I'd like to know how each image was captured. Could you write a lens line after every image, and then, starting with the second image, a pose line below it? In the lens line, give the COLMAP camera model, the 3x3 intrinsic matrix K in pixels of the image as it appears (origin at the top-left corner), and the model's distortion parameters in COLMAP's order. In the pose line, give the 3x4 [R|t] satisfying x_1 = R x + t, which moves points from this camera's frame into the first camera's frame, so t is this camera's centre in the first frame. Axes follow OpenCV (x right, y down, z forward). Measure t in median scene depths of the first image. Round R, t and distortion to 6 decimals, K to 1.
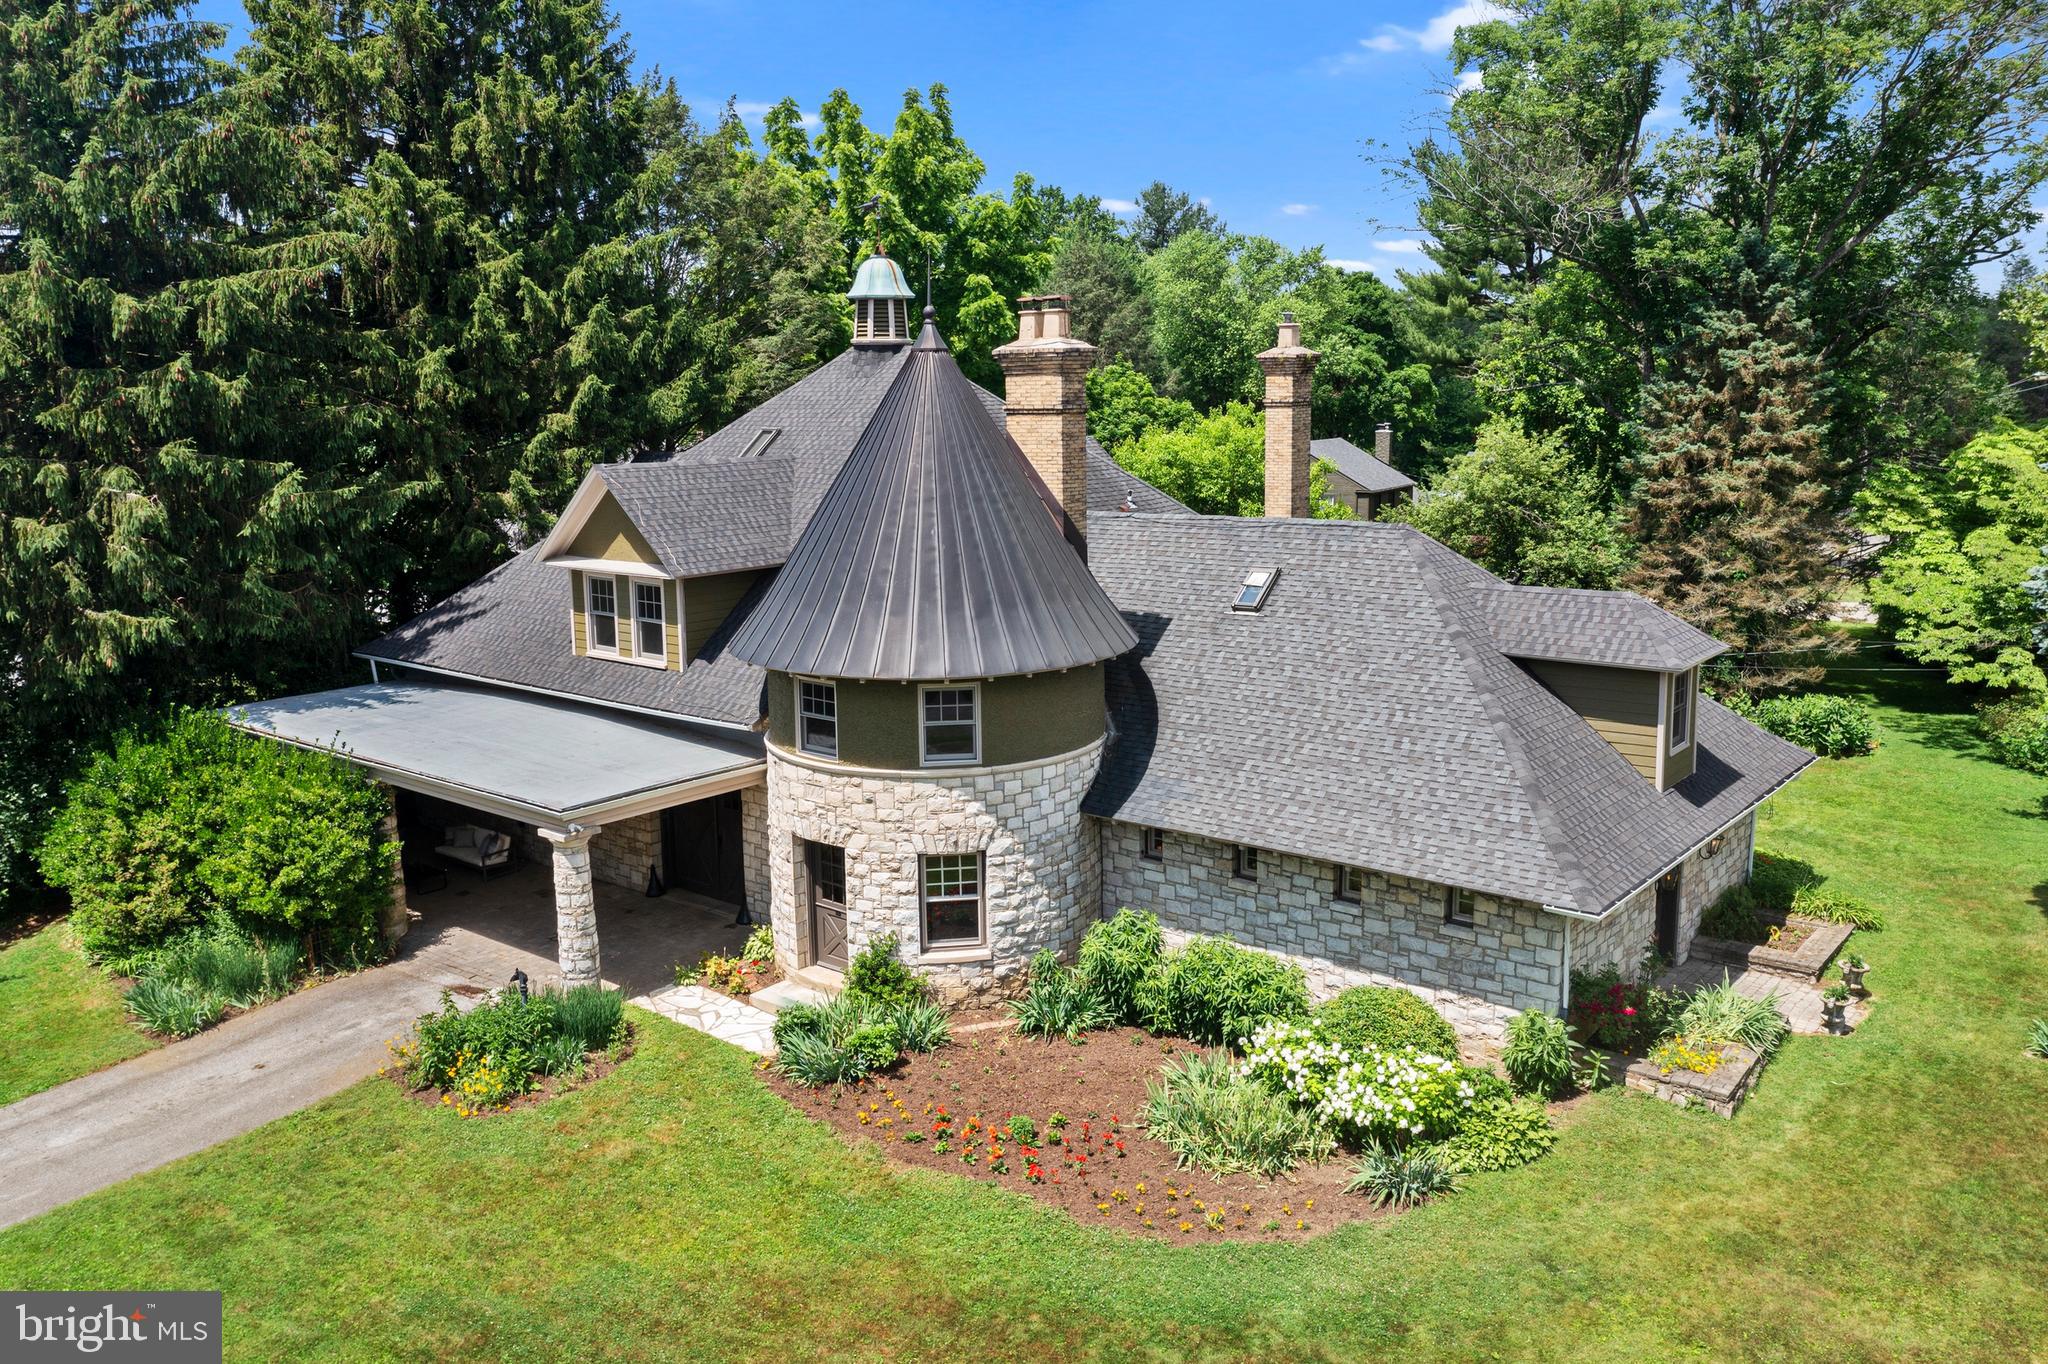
lens RADIAL K [[1621.6, 0, 1024.0], [0, 1621.6, 682.0], [0, 0, 1]] dist [-0.009505, 0.002326]
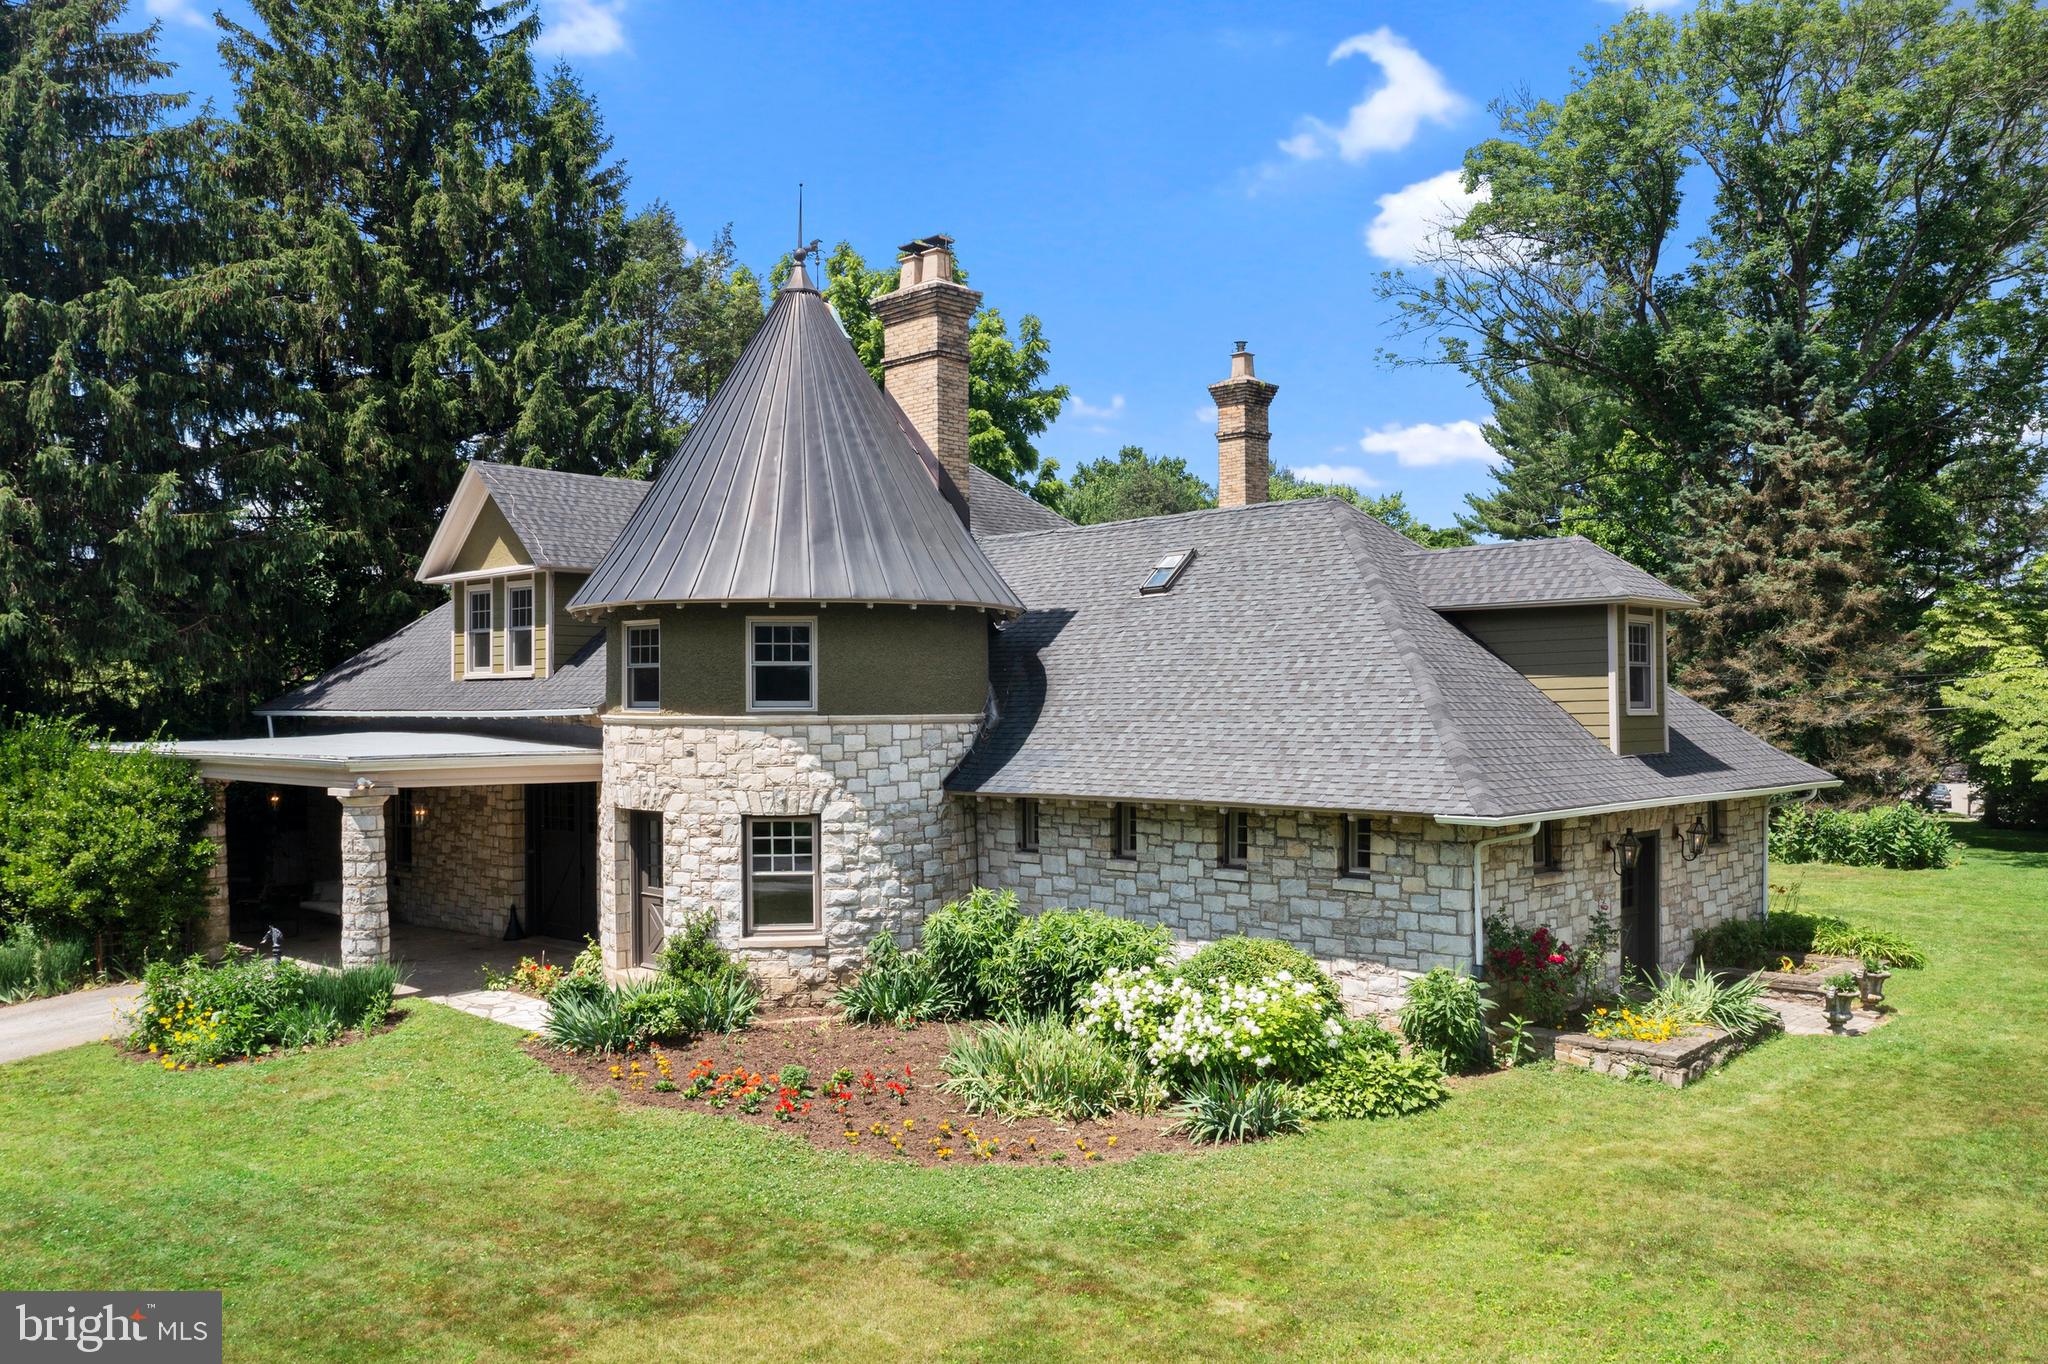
lens RADIAL K [[1644.2, 0, 1025.3], [0, 1644.2, 722.0], [0, 0, 1]] dist [-0.008804, -0.003061]
pose [[0.997044, 0.009675, -0.076220, 0.145549], [-0.022930, 0.984300, -0.175005, 0.198196], [0.073330, 0.176236, 0.981613, 0.133236]]
